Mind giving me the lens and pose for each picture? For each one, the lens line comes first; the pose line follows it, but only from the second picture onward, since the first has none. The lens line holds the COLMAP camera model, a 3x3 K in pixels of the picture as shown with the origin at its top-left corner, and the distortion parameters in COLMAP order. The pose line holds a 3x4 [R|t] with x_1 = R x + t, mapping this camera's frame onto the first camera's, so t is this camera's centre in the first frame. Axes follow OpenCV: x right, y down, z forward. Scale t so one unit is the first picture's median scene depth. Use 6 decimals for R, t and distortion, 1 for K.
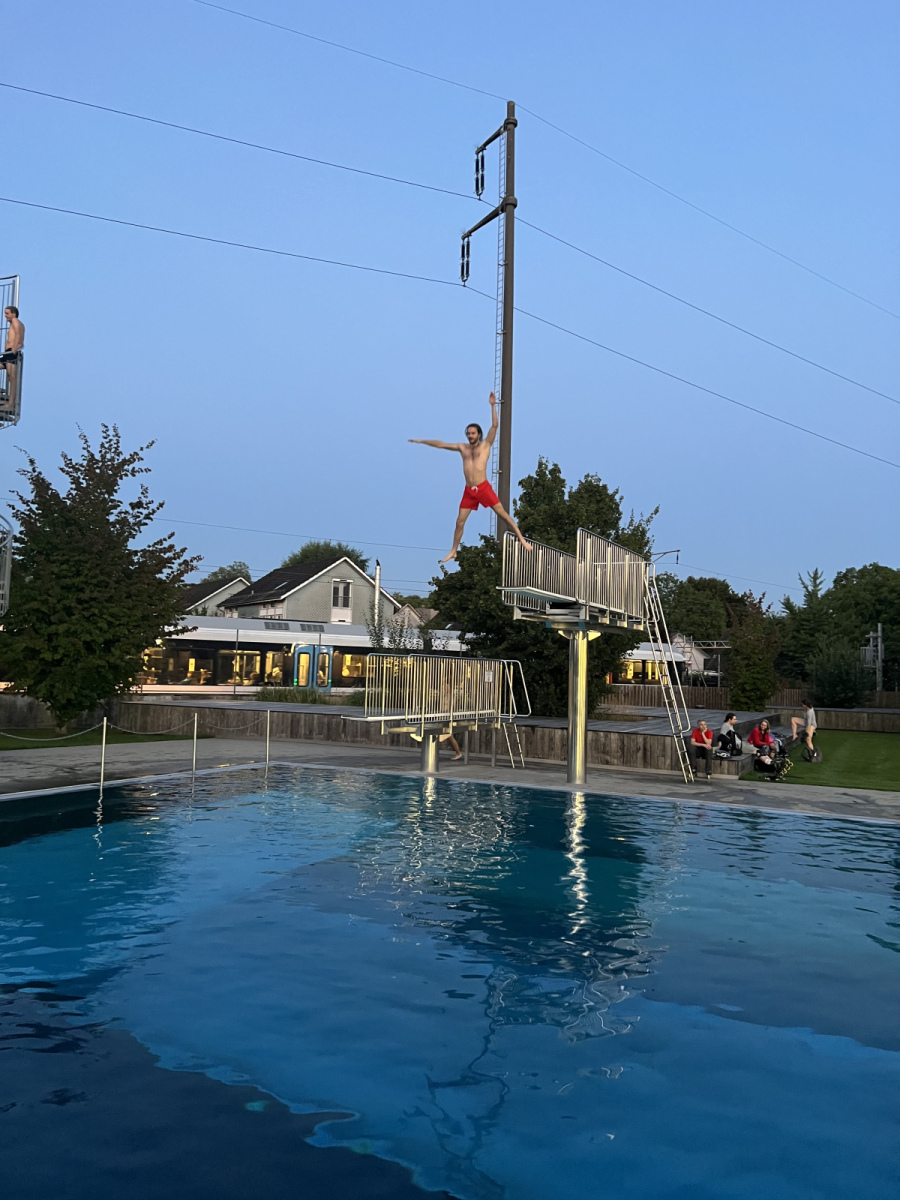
lens RADIAL K [[890.1, 0, 453.4], [0, 890.1, 603.9], [0, 0, 1]] dist [0.054214, -0.061370]
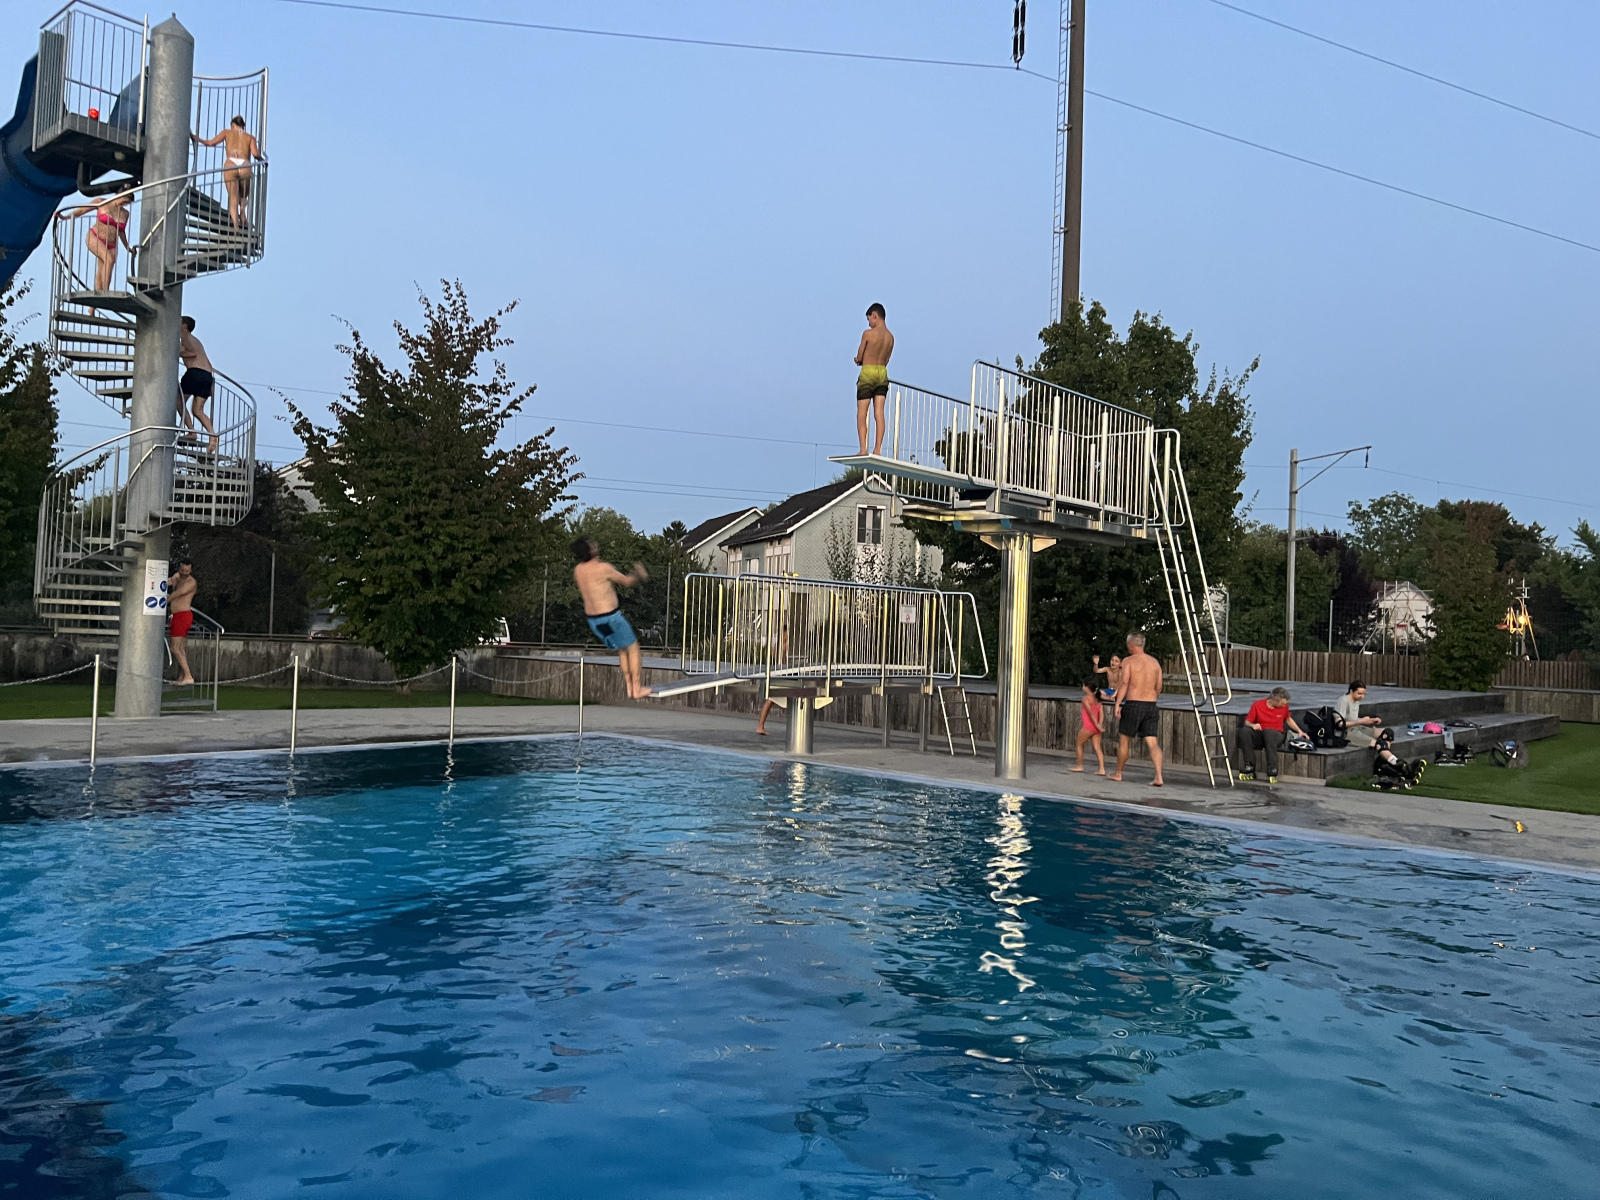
lens RADIAL K [[1186.8, 0, 787.7], [0, 1186.8, 589.7], [0, 0, 1]] dist [0.054214, -0.061370]
pose [[0.968002, -0.001146, -0.250942, 0.137680], [0.009282, 0.999469, 0.031238, 0.028585], [0.250773, -0.032568, 0.967498, 0.108556]]
